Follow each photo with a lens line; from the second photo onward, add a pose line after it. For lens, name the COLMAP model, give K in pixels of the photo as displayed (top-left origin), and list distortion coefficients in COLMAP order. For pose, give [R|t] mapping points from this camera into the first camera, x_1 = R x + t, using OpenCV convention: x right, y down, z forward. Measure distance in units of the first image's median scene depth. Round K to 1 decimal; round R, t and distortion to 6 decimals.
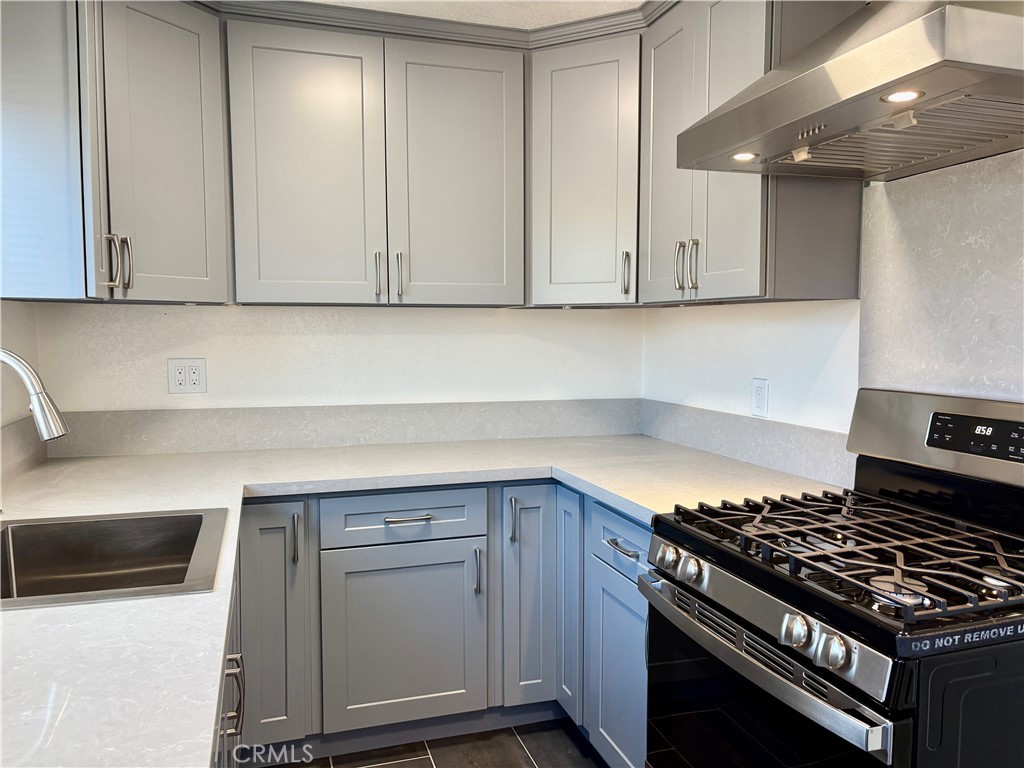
lens RADIAL K [[771.9, 0, 514.2], [0, 771.9, 387.8], [0, 0, 1]] dist [0.038915, -0.044970]
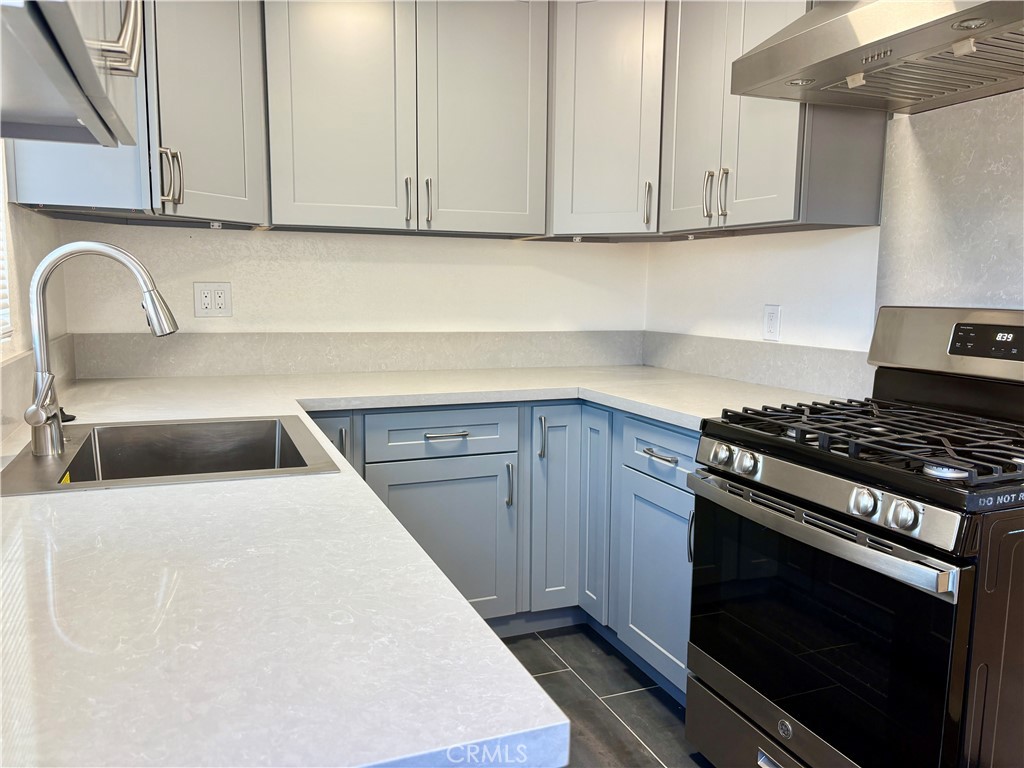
lens RADIAL K [[771.9, 0, 514.7], [0, 771.9, 387.4], [0, 0, 1]] dist [0.038915, -0.044970]
pose [[0.996908, 0.000849, 0.078577, -0.129796], [-0.005251, 0.998427, 0.055825, 0.046953], [-0.078406, -0.056065, 0.995344, -0.045525]]
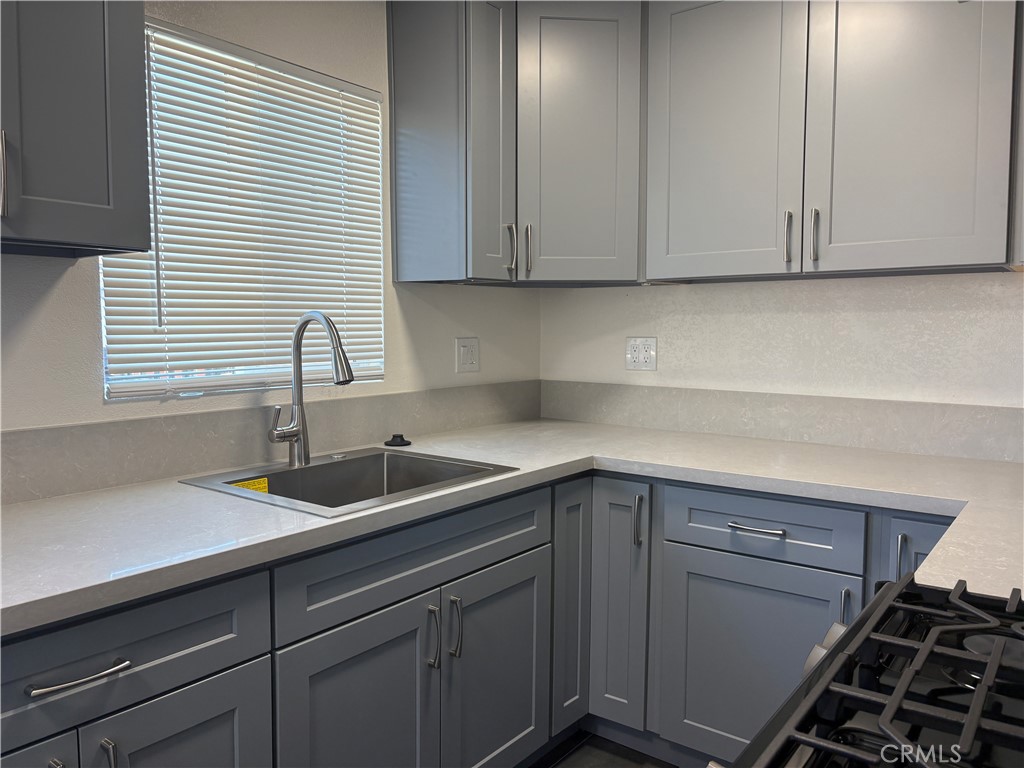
lens RADIAL K [[771.9, 0, 510.8], [0, 771.9, 382.1], [0, 0, 1]] dist [0.038915, -0.044970]
pose [[0.571694, 0.058810, -0.818357, 0.390974], [-0.063596, 0.997603, 0.027264, 0.006579], [0.817999, 0.036458, 0.574064, 0.306046]]
